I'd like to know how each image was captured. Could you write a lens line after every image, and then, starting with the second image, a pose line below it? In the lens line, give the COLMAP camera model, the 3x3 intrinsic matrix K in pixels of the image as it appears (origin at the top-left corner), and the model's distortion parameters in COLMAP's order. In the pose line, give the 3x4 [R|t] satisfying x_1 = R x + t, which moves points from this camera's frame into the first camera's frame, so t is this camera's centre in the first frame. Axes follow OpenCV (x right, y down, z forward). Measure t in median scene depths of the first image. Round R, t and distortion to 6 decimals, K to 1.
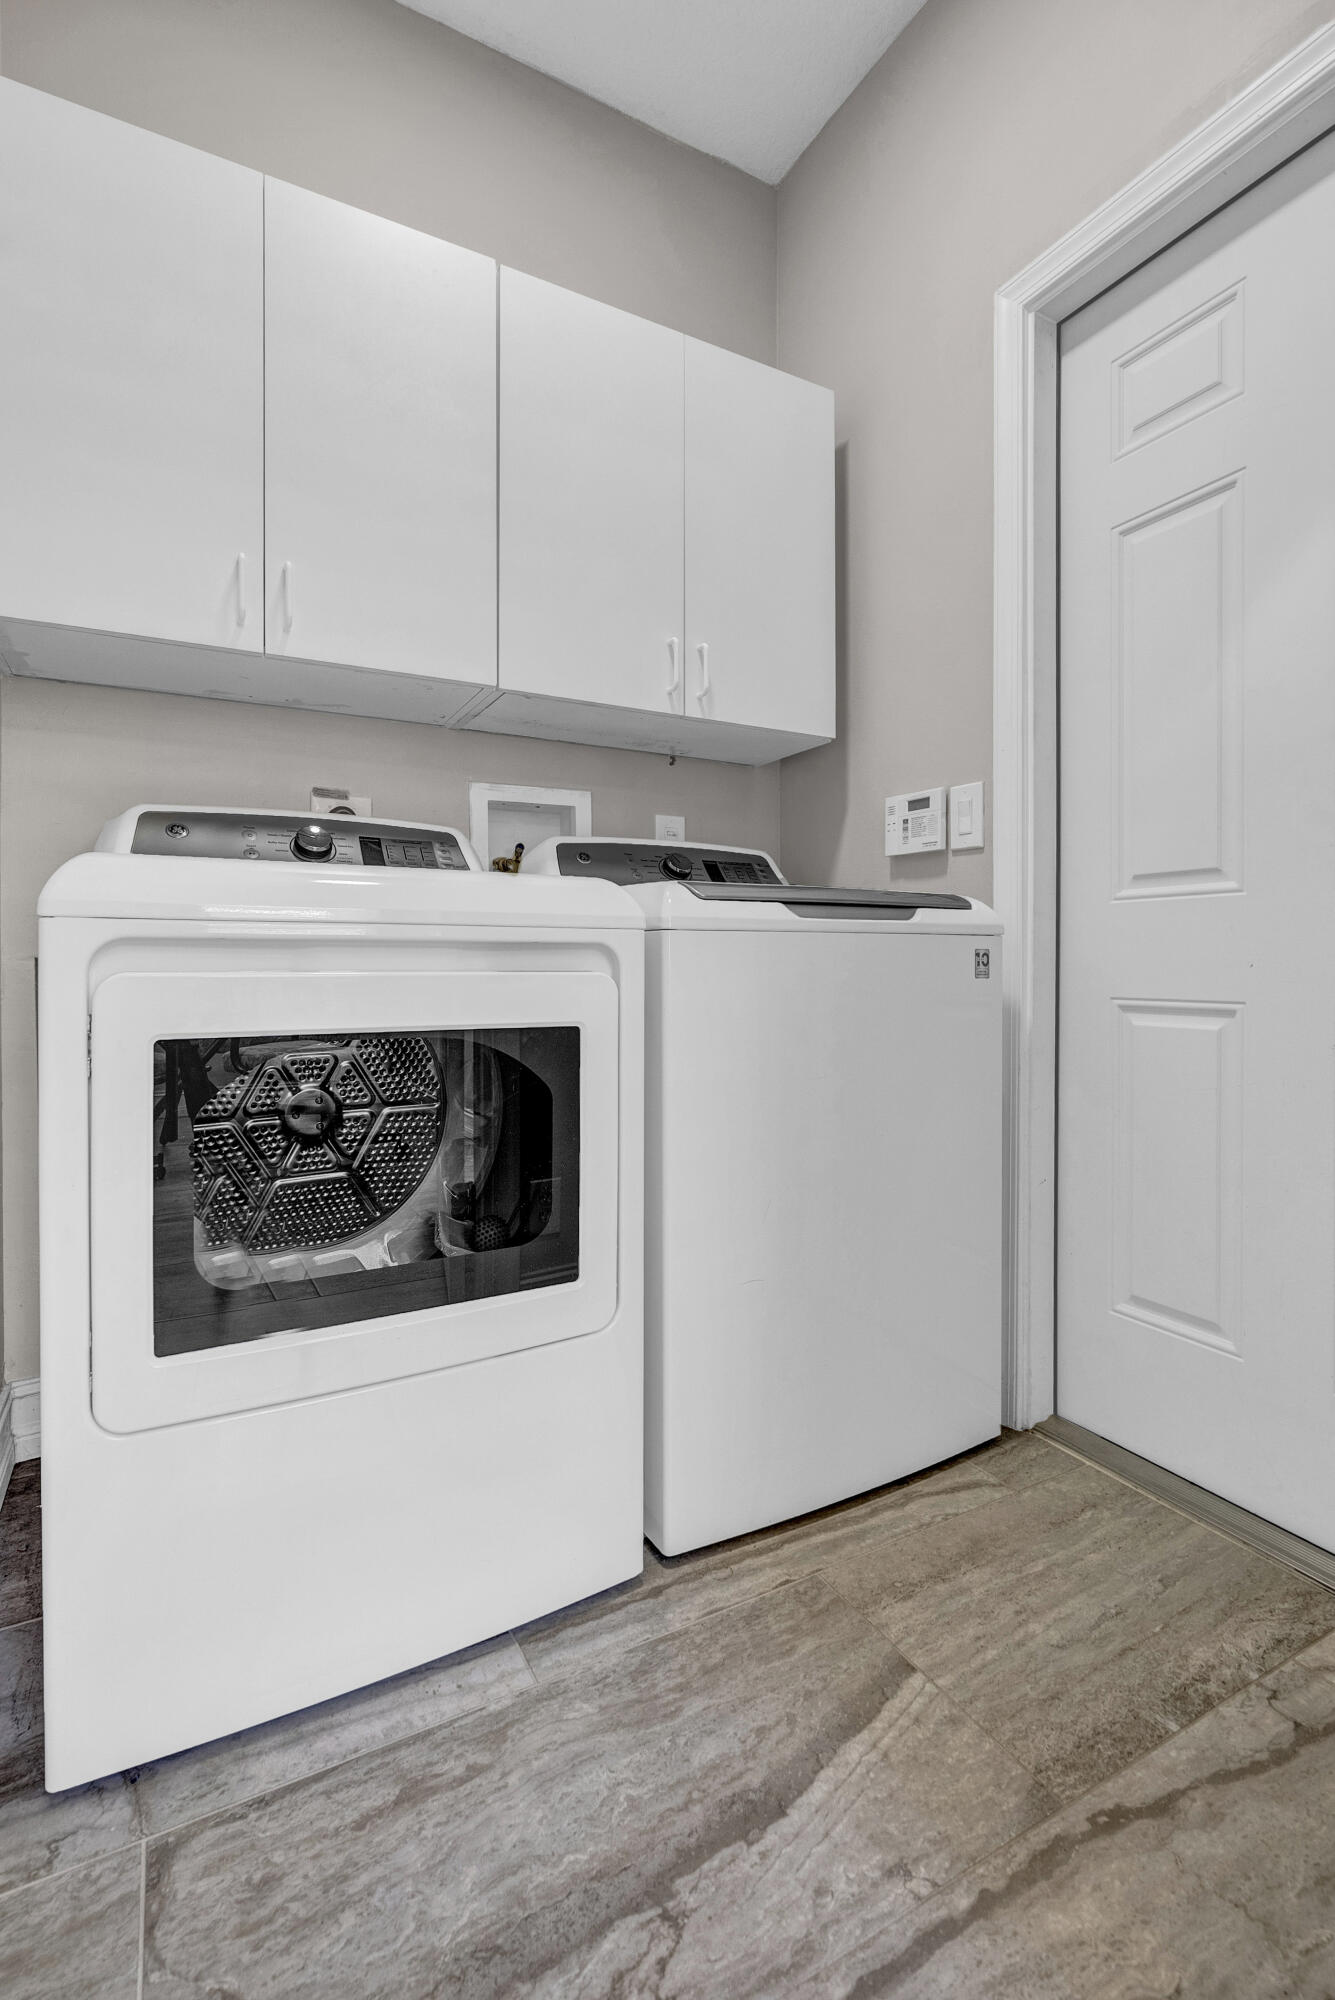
lens RADIAL K [[917.4, 0, 667.6], [0, 917.4, 980.9], [0, 0, 1]] dist [-0.007299, 0.003998]
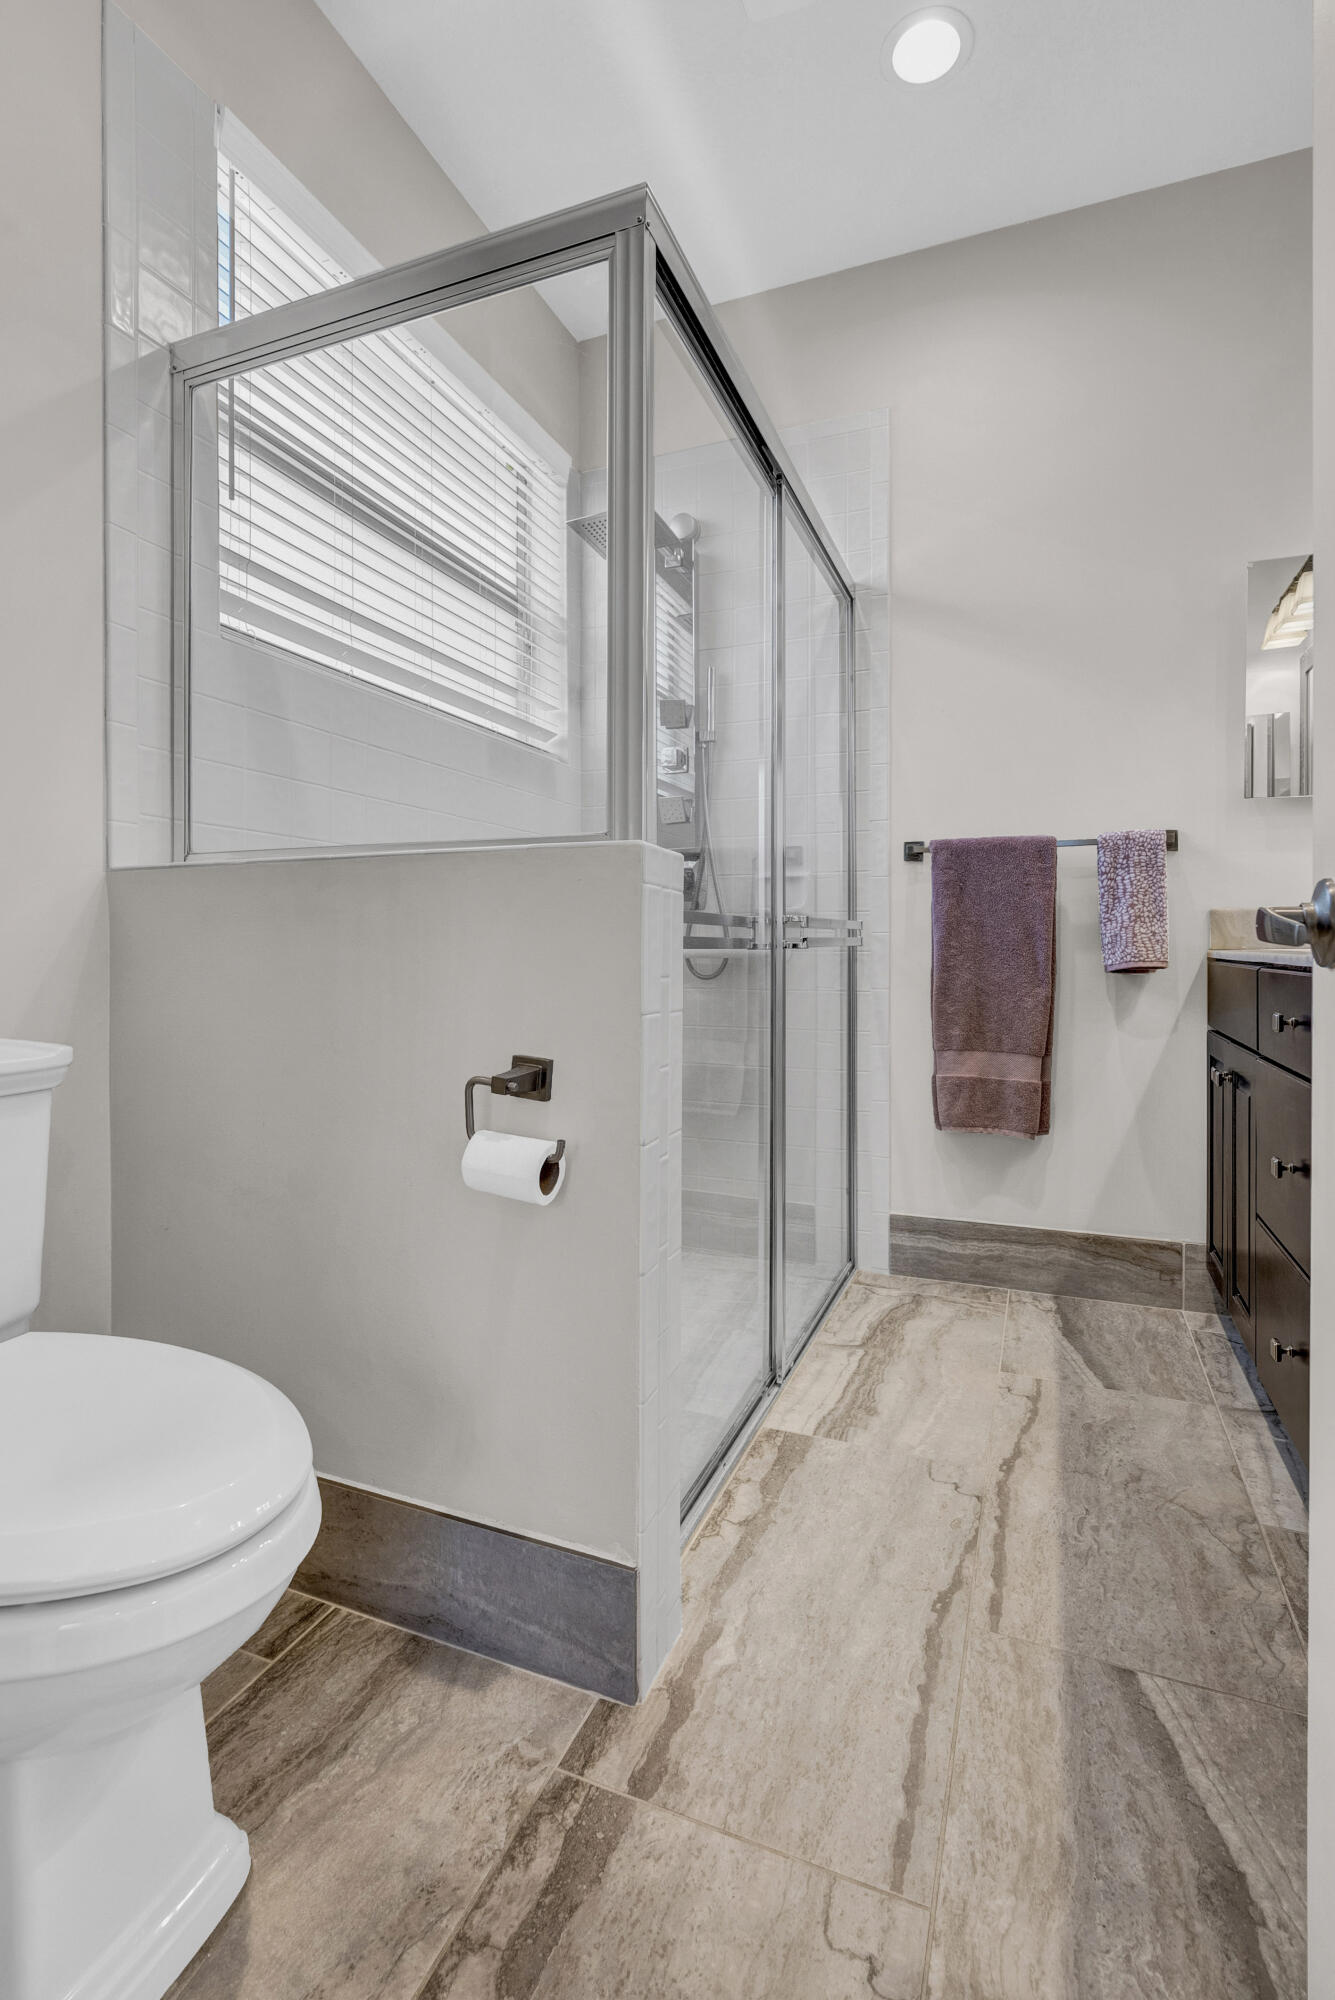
lens RADIAL K [[959.0, 0, 661.7], [0, 959.0, 943.6], [0, 0, 1]] dist [-0.008170, 0.003646]
pose [[-0.775169, -0.002879, -0.631748, 1.487926], [-0.016697, 0.999734, 0.015932, -0.061663], [0.631534, 0.022898, -0.775010, 1.344532]]
